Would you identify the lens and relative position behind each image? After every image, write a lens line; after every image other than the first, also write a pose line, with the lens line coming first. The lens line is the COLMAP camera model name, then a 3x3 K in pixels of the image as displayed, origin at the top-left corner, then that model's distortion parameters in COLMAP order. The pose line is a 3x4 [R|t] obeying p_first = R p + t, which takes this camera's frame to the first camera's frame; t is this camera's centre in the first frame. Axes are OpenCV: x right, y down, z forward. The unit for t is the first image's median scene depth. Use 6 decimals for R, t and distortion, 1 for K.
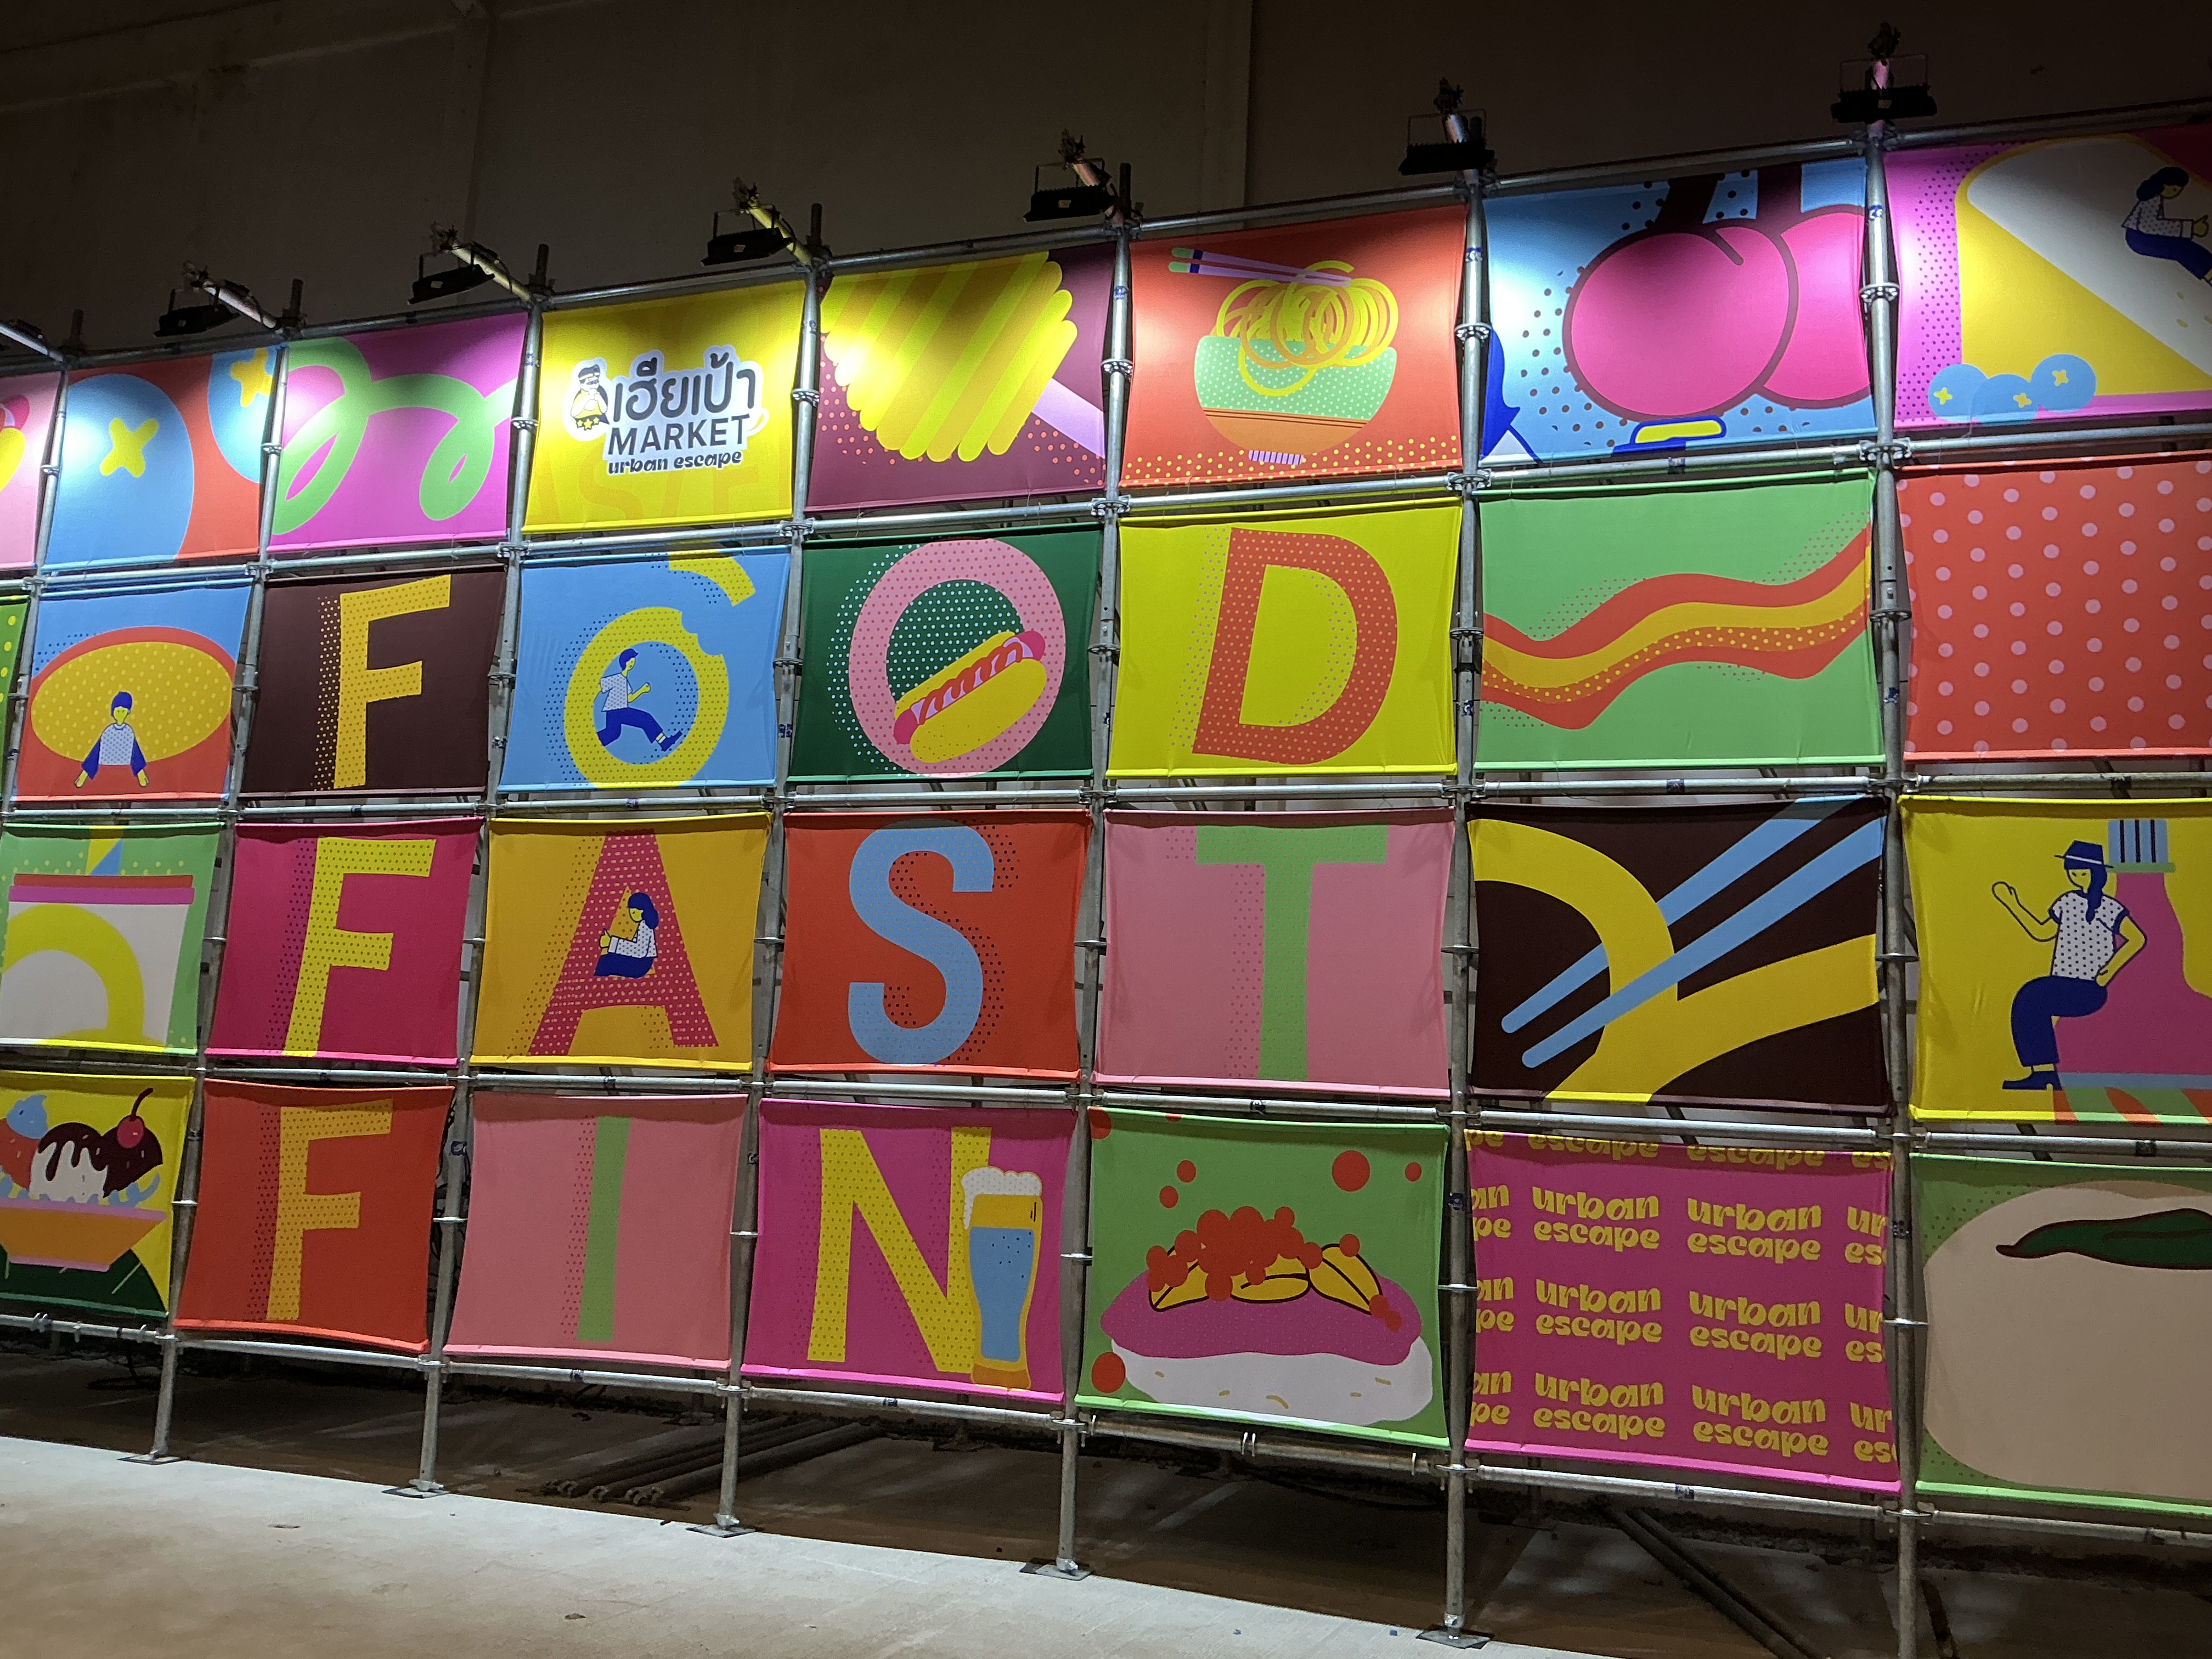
lens RADIAL K [[1840.4, 0, 1088.0], [0, 1840.4, 828.9], [0, 0, 1]] dist [0.112354, -0.228829]
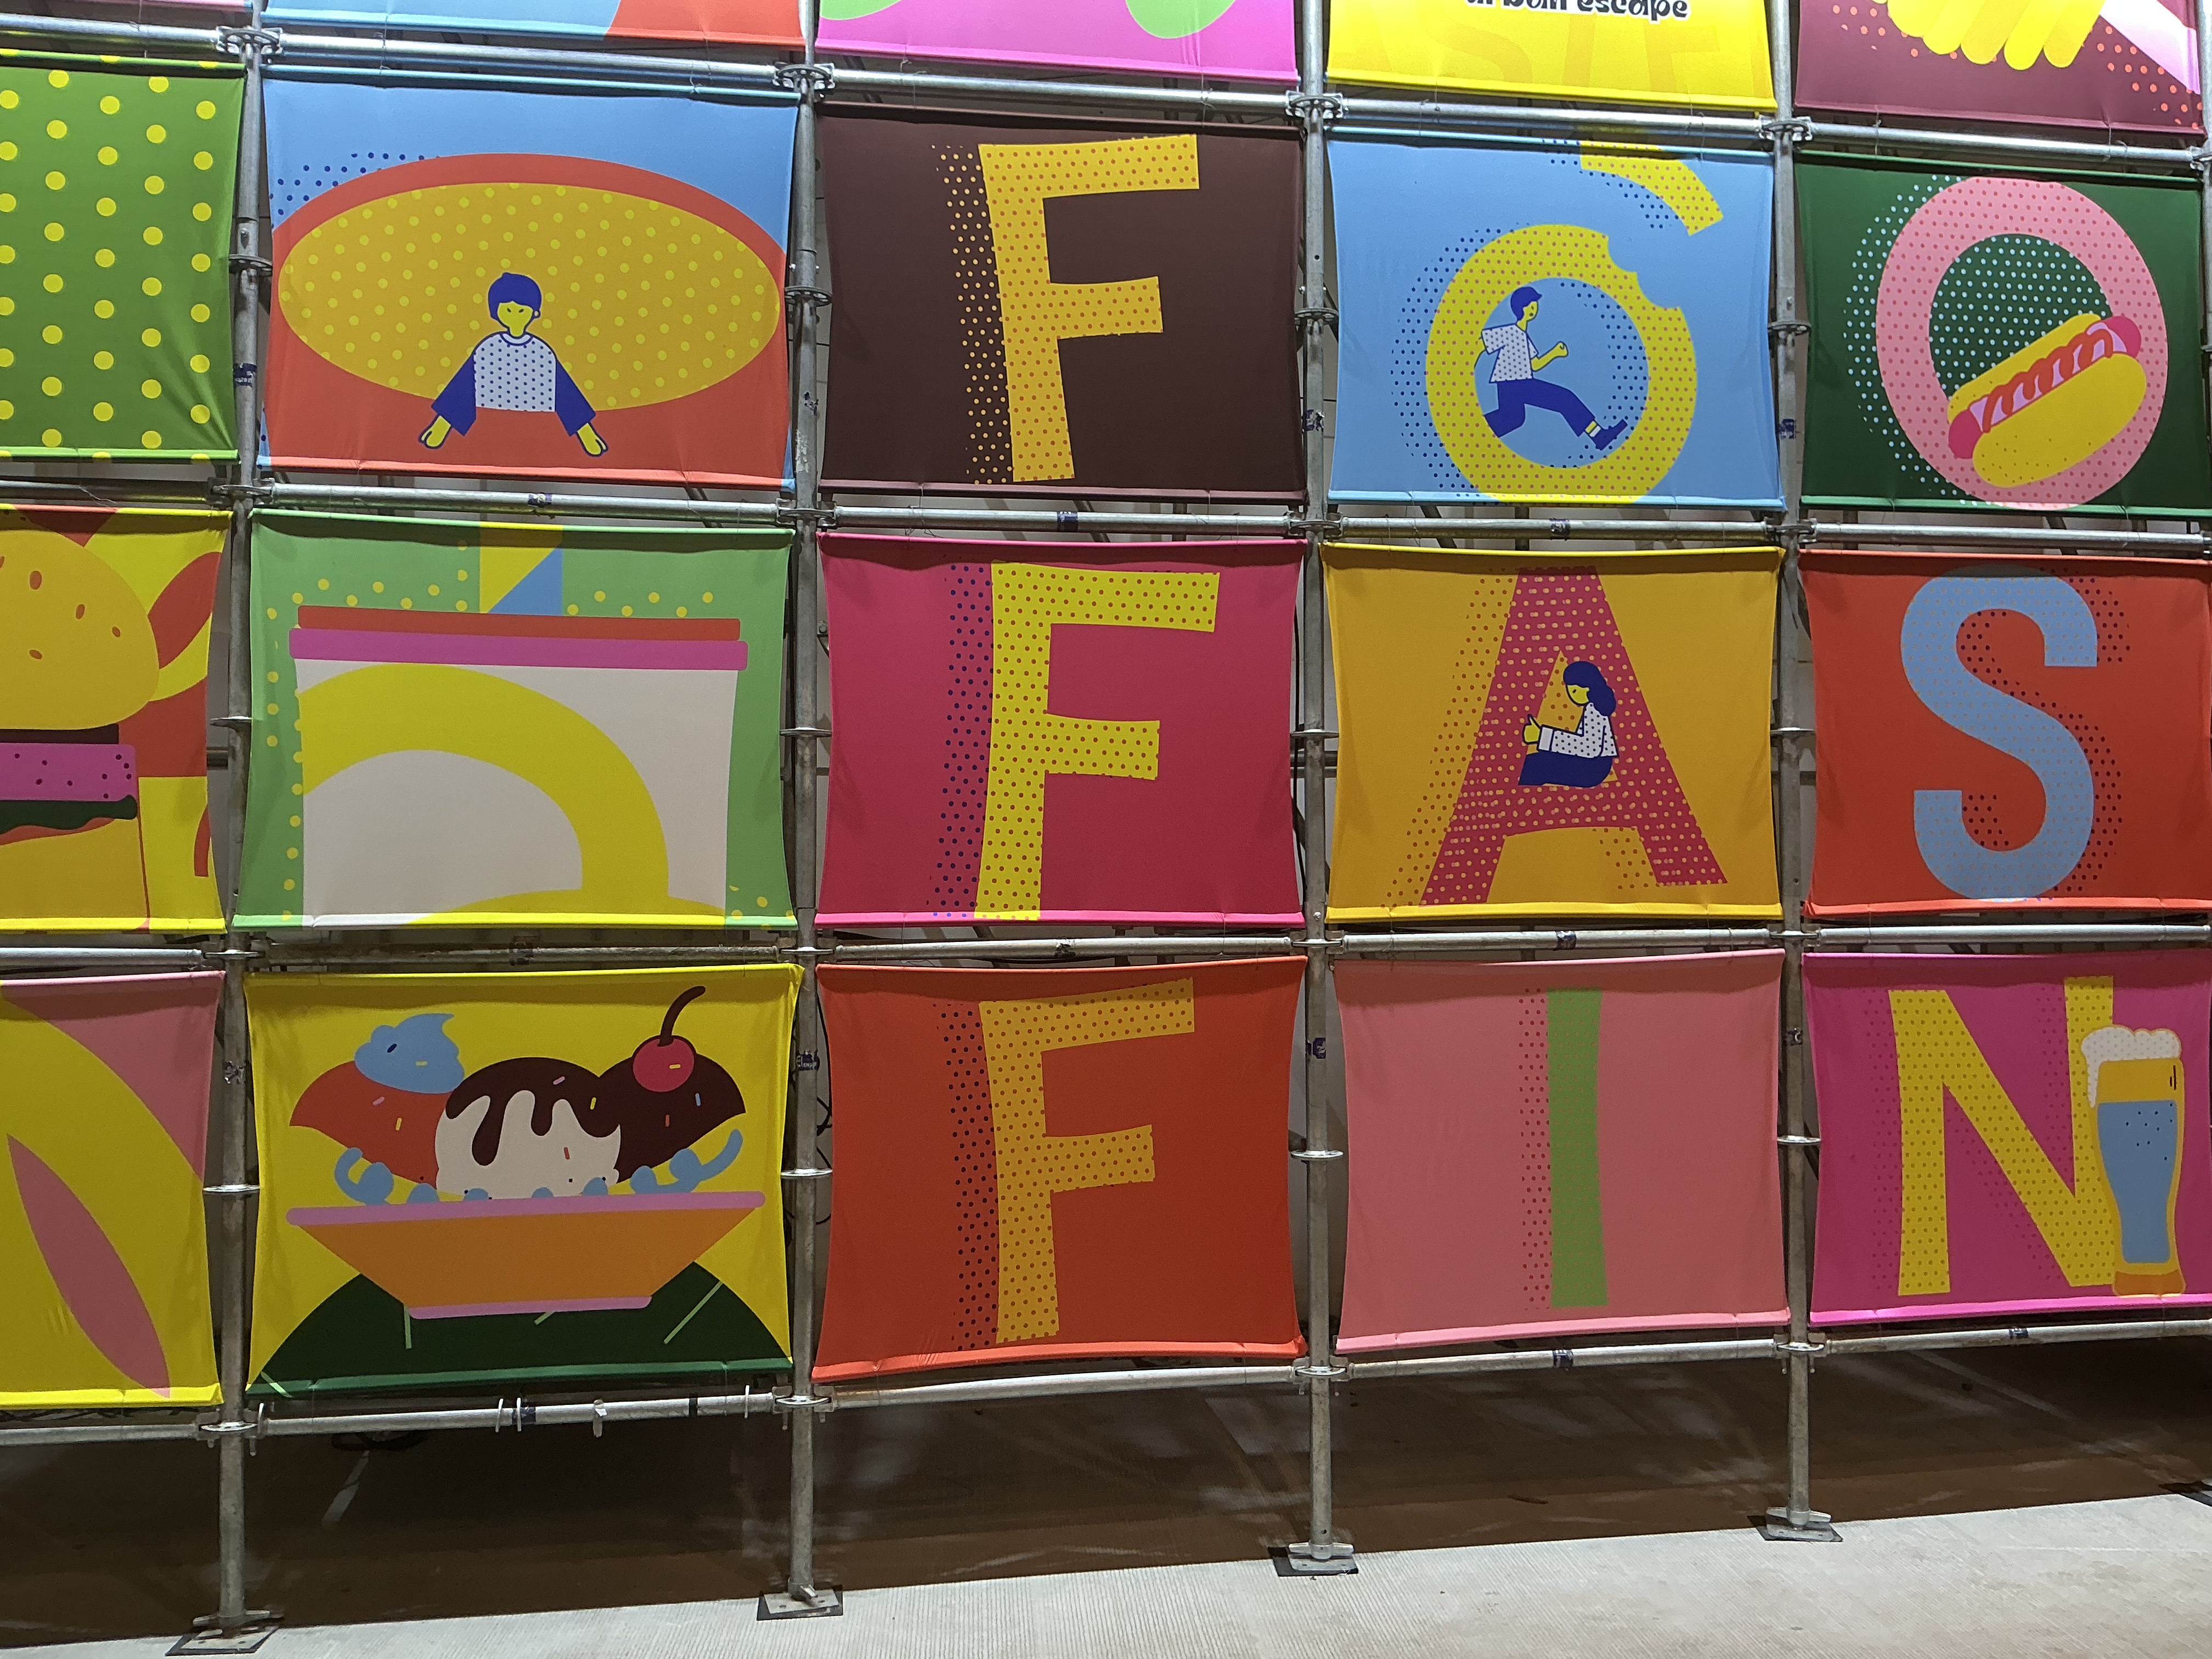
lens RADIAL K [[1840.4, 0, 1138.6], [0, 1840.4, 817.5], [0, 0, 1]] dist [0.112354, -0.228829]
pose [[0.881724, -0.034561, 0.470497, -0.714625], [-0.032727, 0.990429, 0.134084, 0.005429], [-0.470628, -0.133623, 0.872155, 0.483032]]
